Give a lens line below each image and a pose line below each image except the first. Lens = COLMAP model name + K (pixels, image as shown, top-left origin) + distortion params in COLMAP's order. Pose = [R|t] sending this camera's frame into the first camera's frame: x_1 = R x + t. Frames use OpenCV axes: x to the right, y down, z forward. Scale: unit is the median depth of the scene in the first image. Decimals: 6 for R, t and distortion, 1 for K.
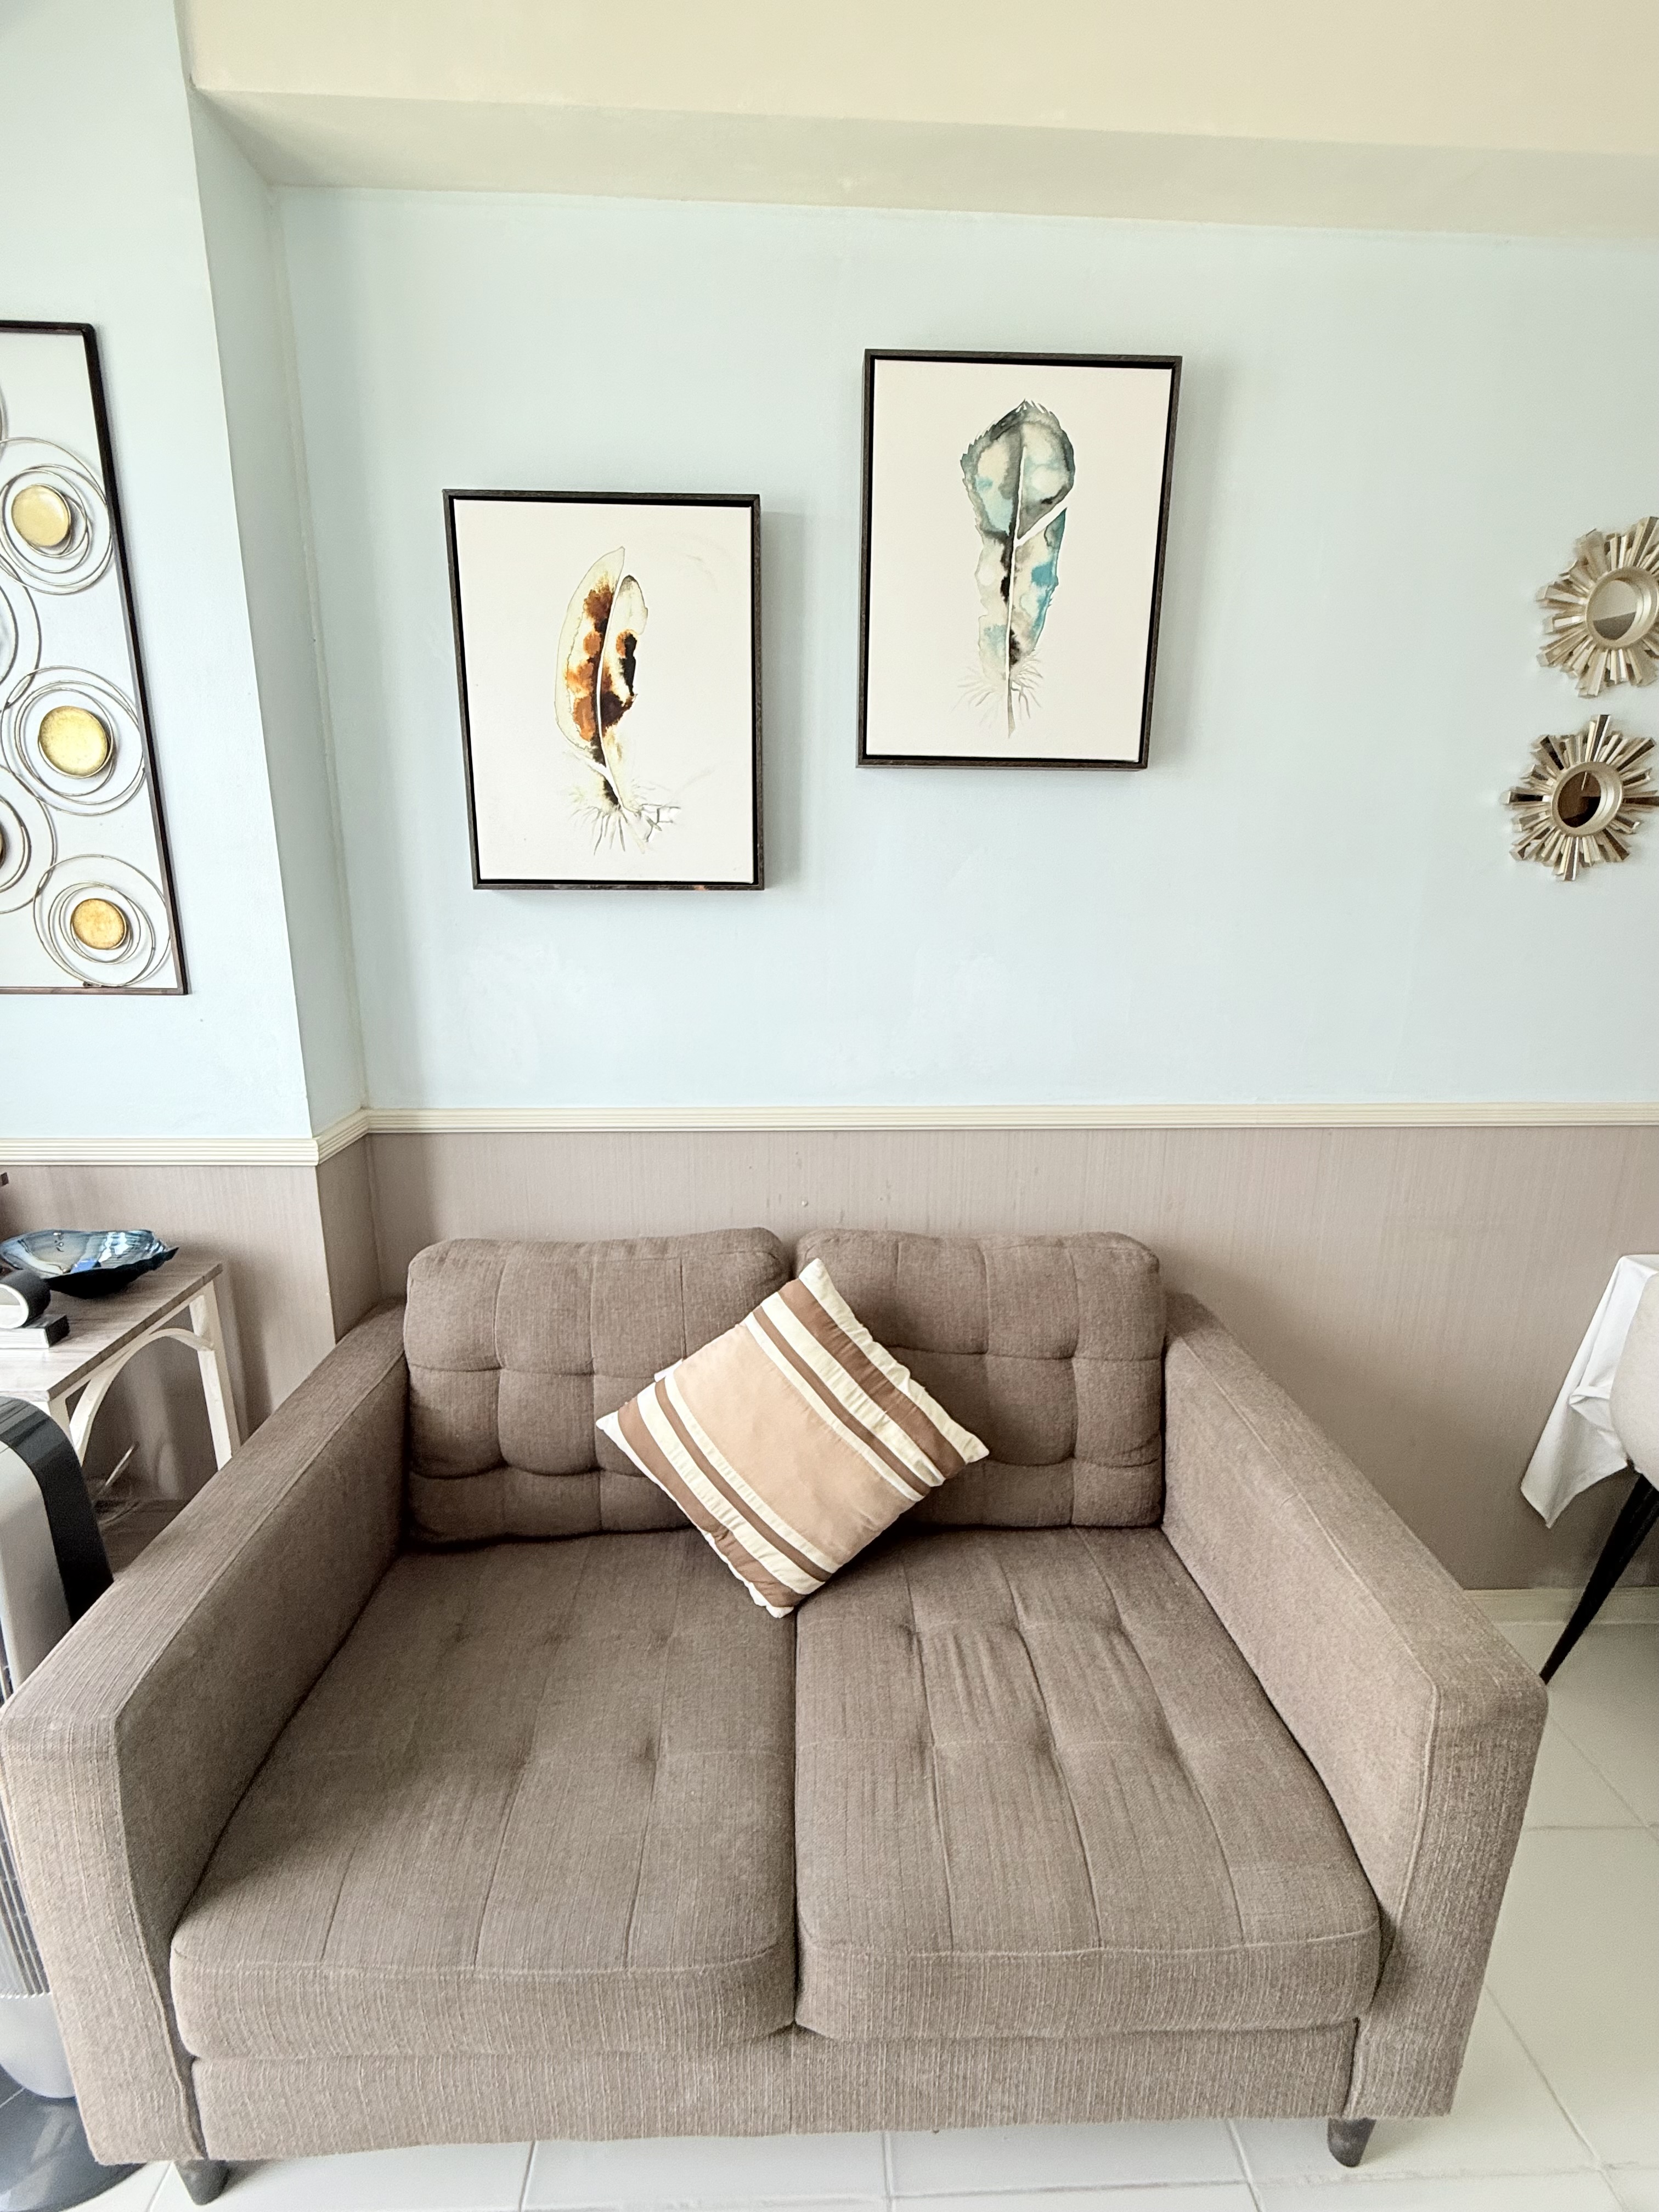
lens RADIAL K [[992.2, 0, 830.7], [0, 992.2, 1106.6], [0, 0, 1]] dist [-0.001648, 0.001429]
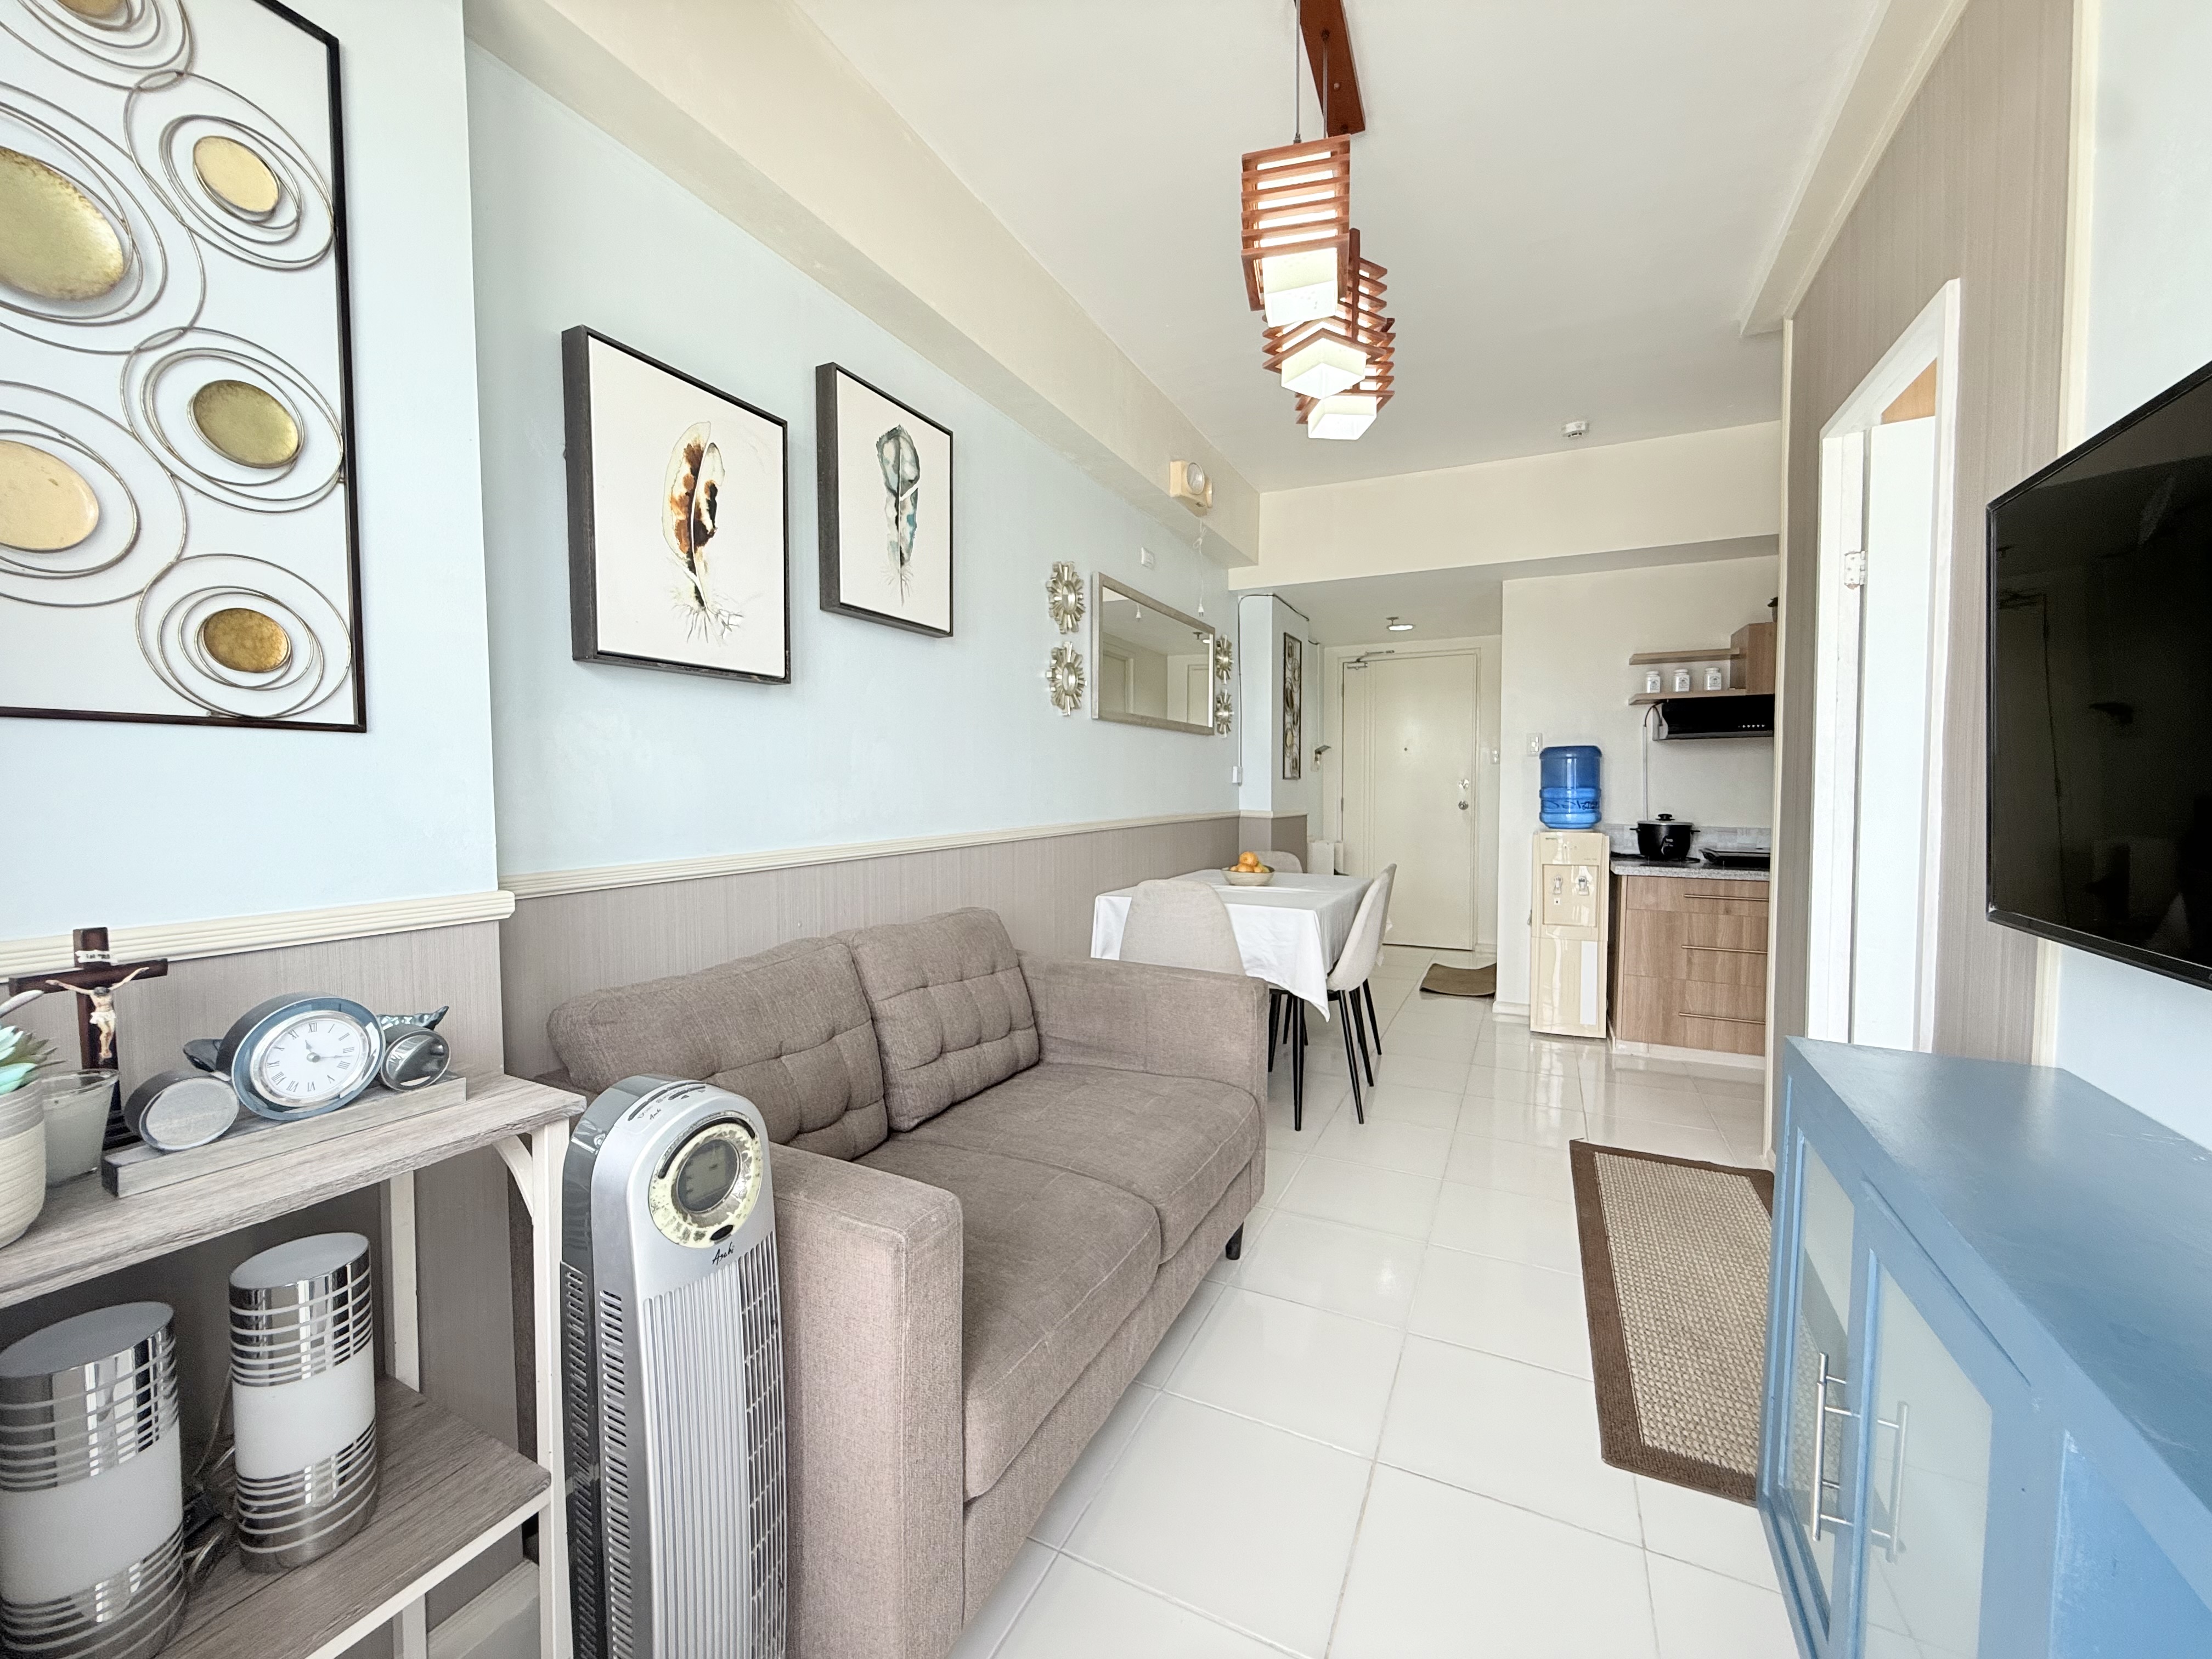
lens RADIAL K [[882.1, 0, 1104.1], [0, 882.1, 827.5], [0, 0, 1]] dist [-0.001192, 0.000215]
pose [[0.475198, -0.052560, 0.878307, -1.008027], [0.214984, 0.974895, -0.057974, 0.149386], [-0.853211, 0.216371, 0.474568, 0.097524]]
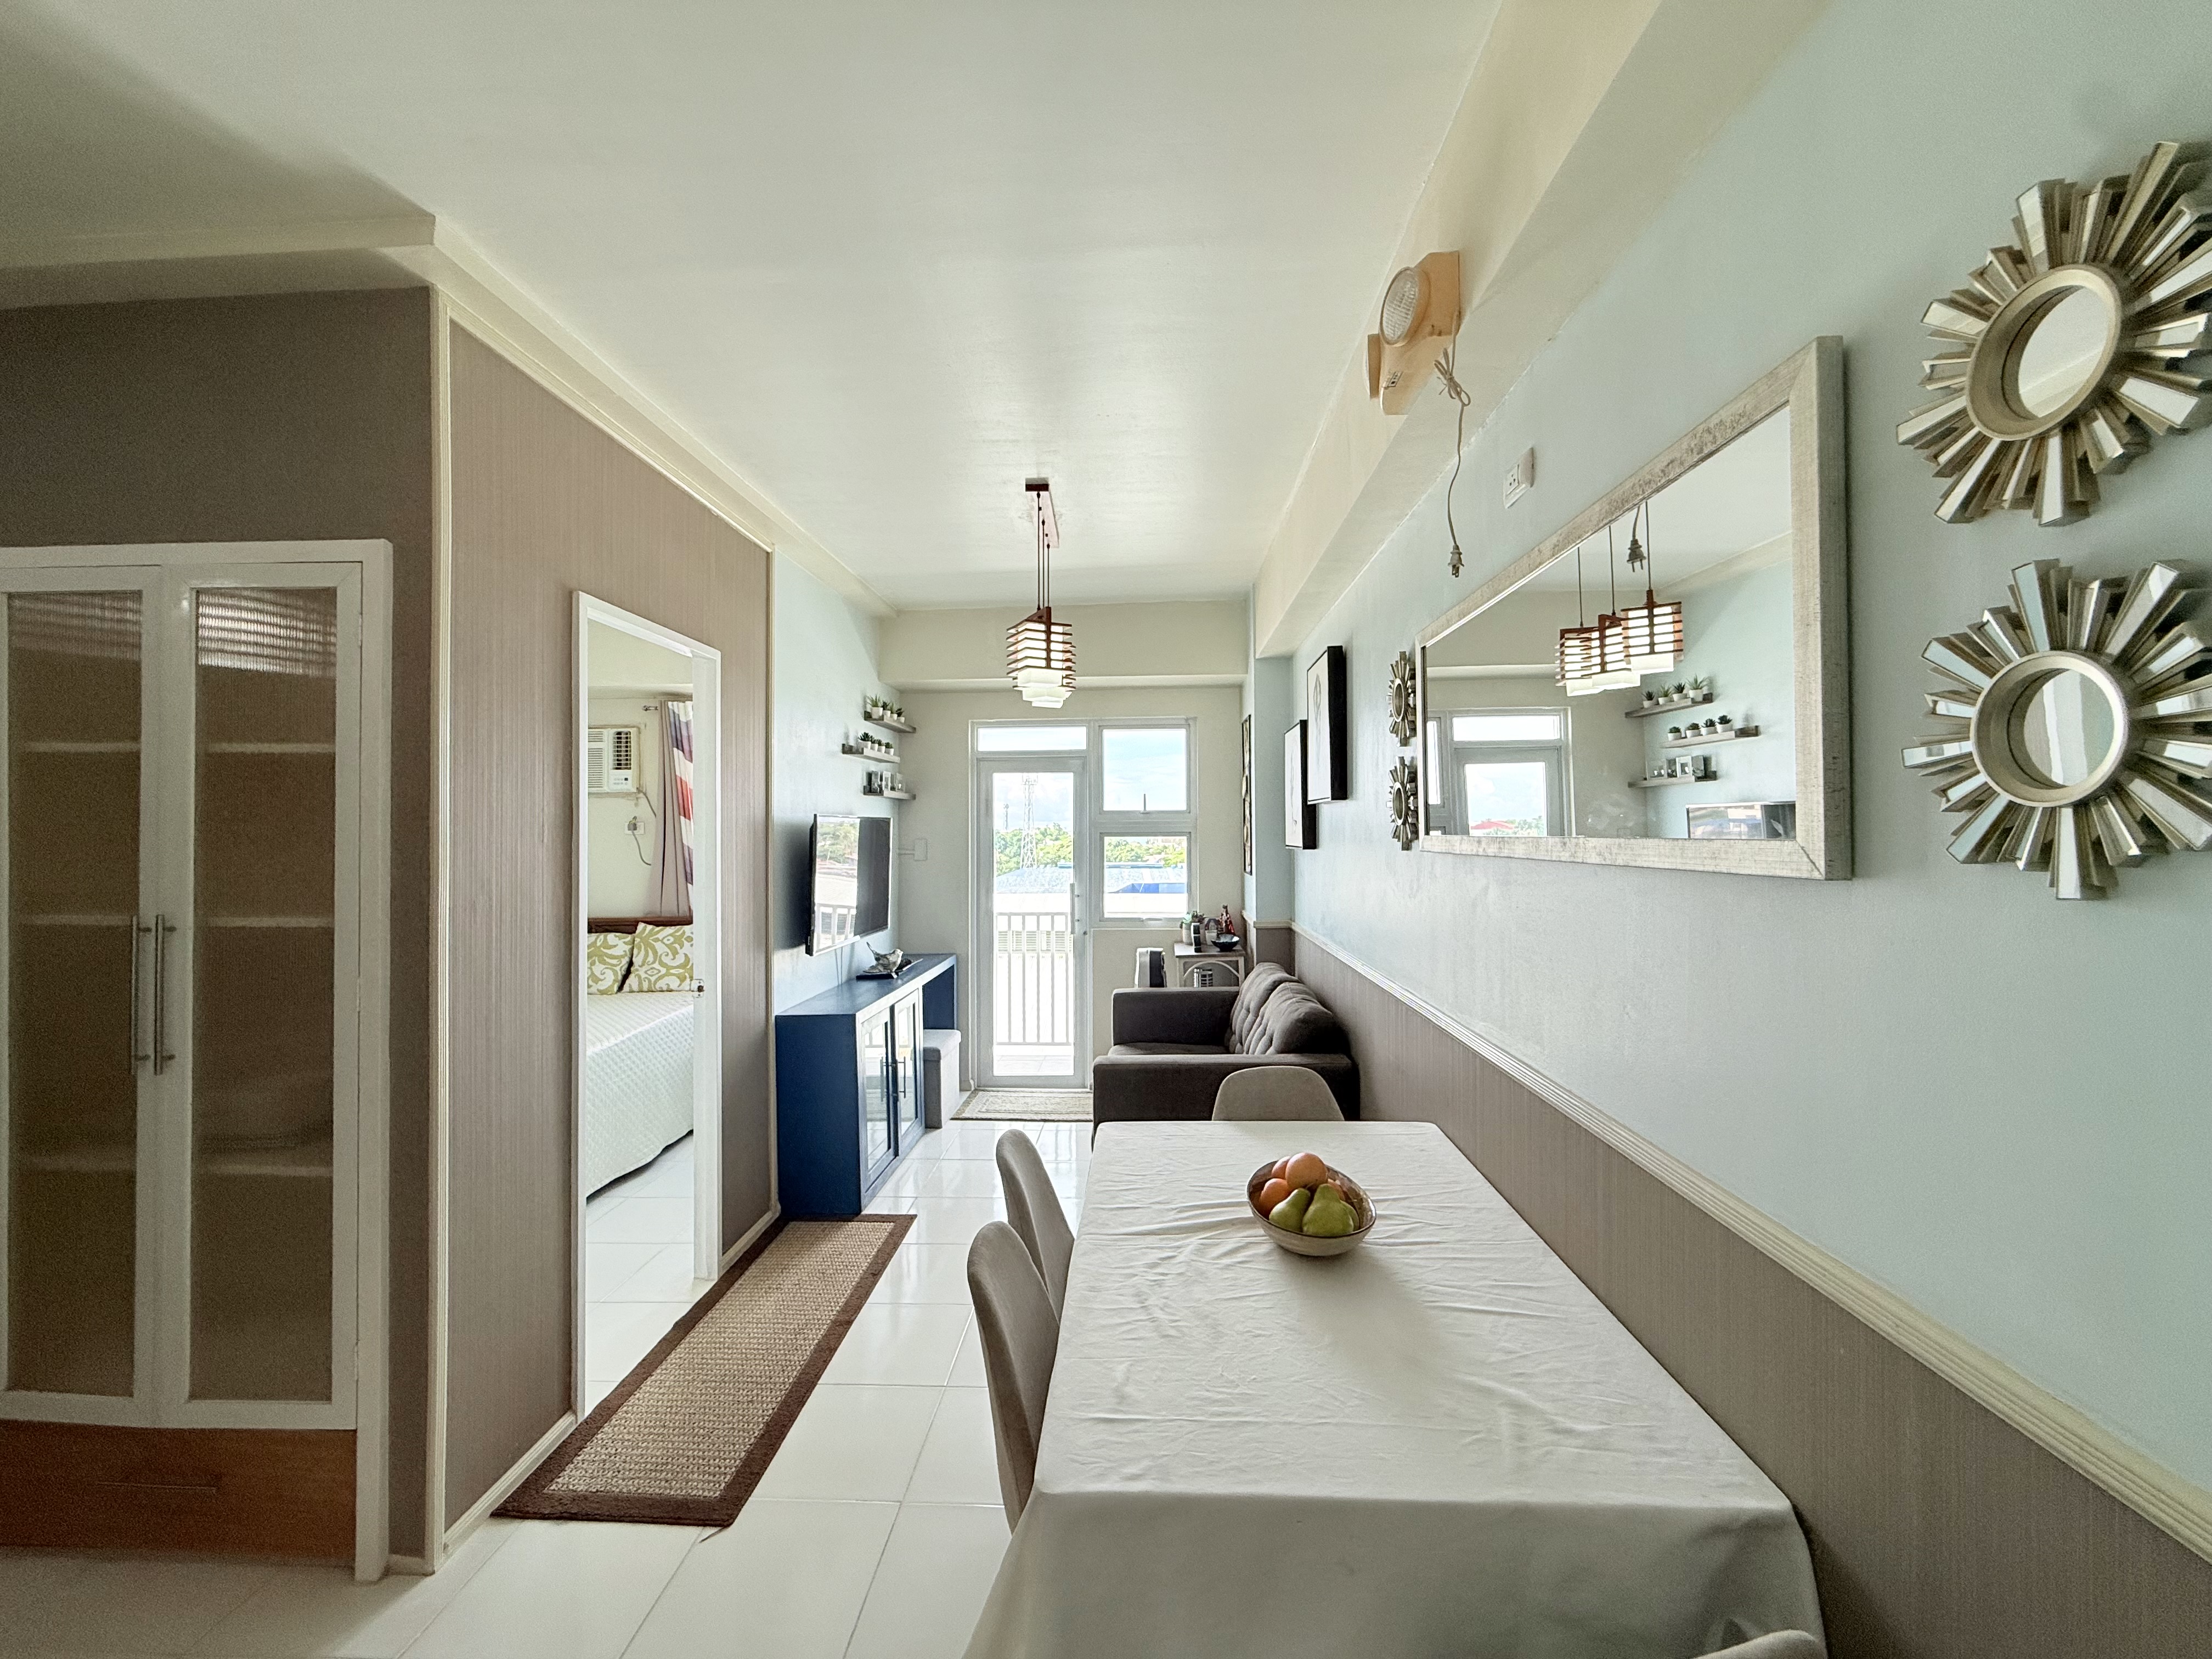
lens RADIAL K [[882.1, 0, 1103.1], [0, 882.1, 828.3], [0, 0, 1]] dist [-0.001192, 0.000215]
pose [[-0.095469, -0.011270, -0.995369, 2.530333], [-0.227326, 0.973759, 0.010778, -0.188852], [0.969128, 0.227302, -0.095525, 0.731305]]
